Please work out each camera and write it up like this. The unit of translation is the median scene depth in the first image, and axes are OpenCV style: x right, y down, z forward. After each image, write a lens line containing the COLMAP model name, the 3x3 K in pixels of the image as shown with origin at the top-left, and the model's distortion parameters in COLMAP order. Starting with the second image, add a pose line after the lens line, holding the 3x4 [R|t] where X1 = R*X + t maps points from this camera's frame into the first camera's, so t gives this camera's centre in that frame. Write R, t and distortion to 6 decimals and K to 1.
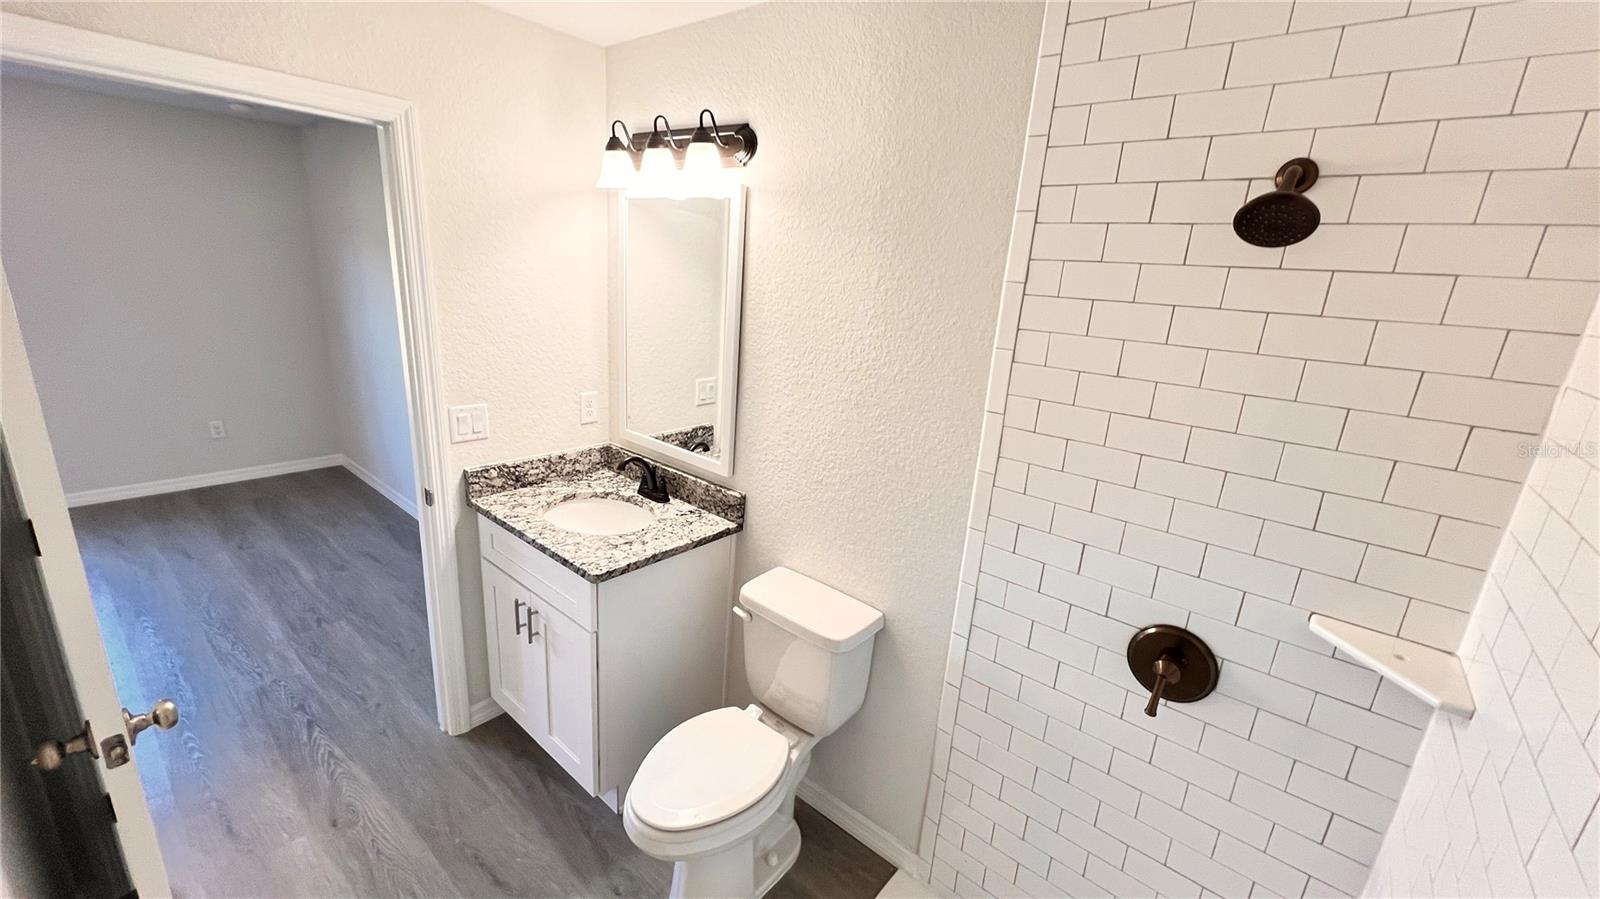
lens RADIAL K [[640.3, 0, 798.9], [0, 640.3, 449.8], [0, 0, 1]] dist [-0.000184, 0.000548]
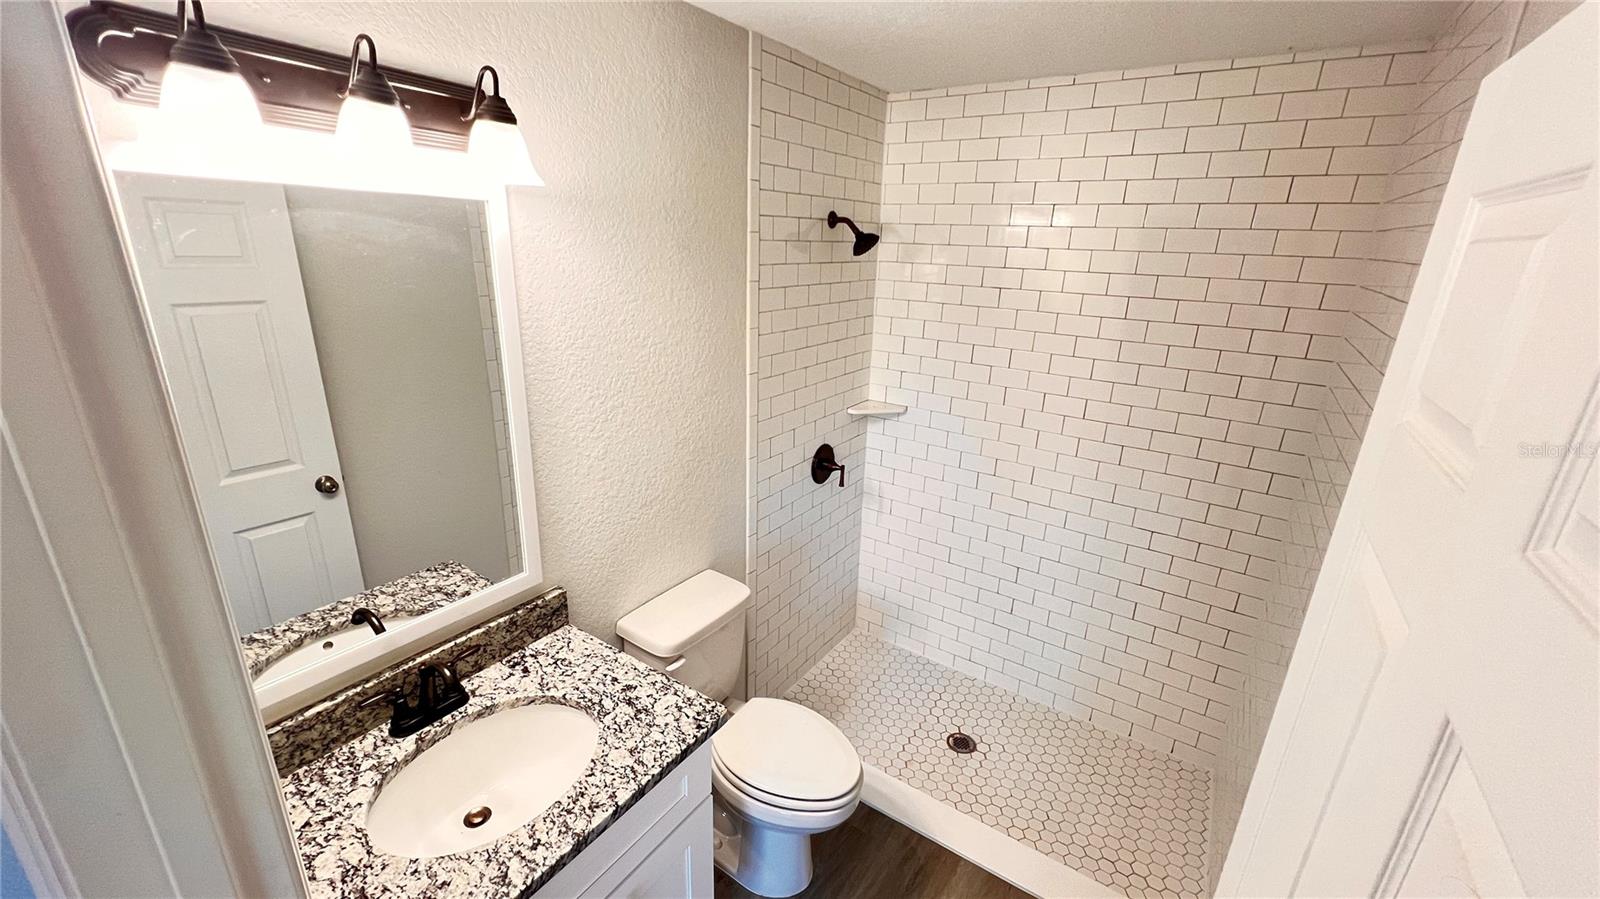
lens RADIAL K [[640.3, 0, 798.9], [0, 640.3, 449.8], [0, 0, 1]] dist [-0.000184, 0.000548]
pose [[-0.102139, -0.378402, 0.919989, -0.865628], [0.235474, 0.889345, 0.391941, -0.354010], [-0.966499, 0.256666, -0.001733, 0.764913]]
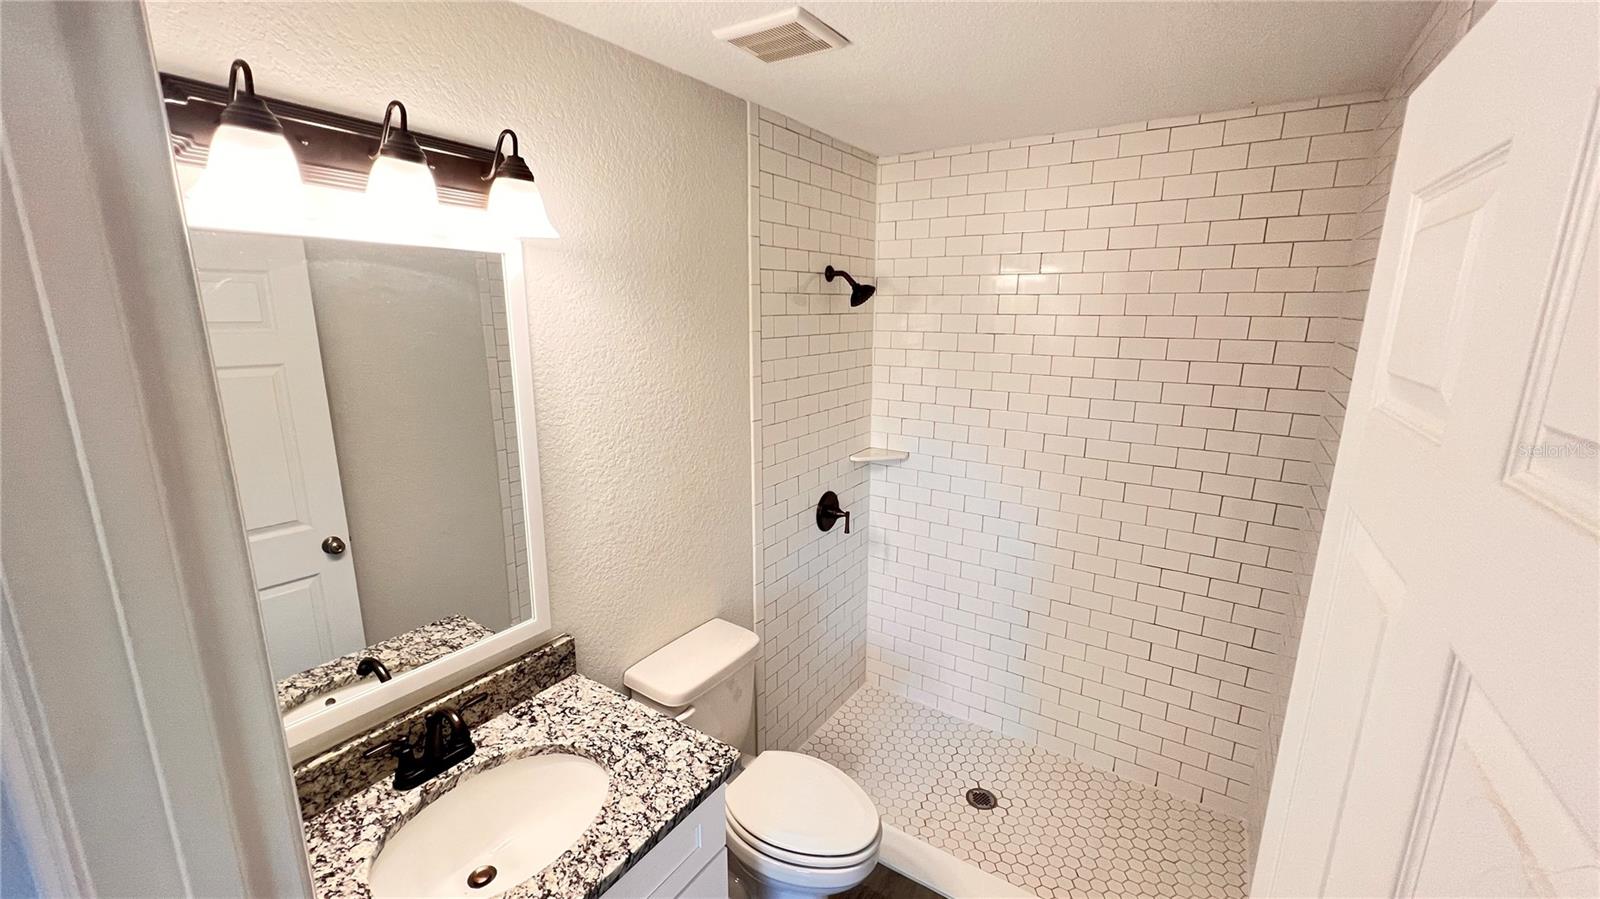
lens RADIAL K [[640.3, 0, 798.9], [0, 640.3, 449.8], [0, 0, 1]] dist [-0.000184, 0.000548]
pose [[-0.111590, -0.282888, 0.952640, -0.886337], [0.260739, 0.916707, 0.302760, -0.330297], [-0.958938, 0.282176, -0.028535, 0.782178]]
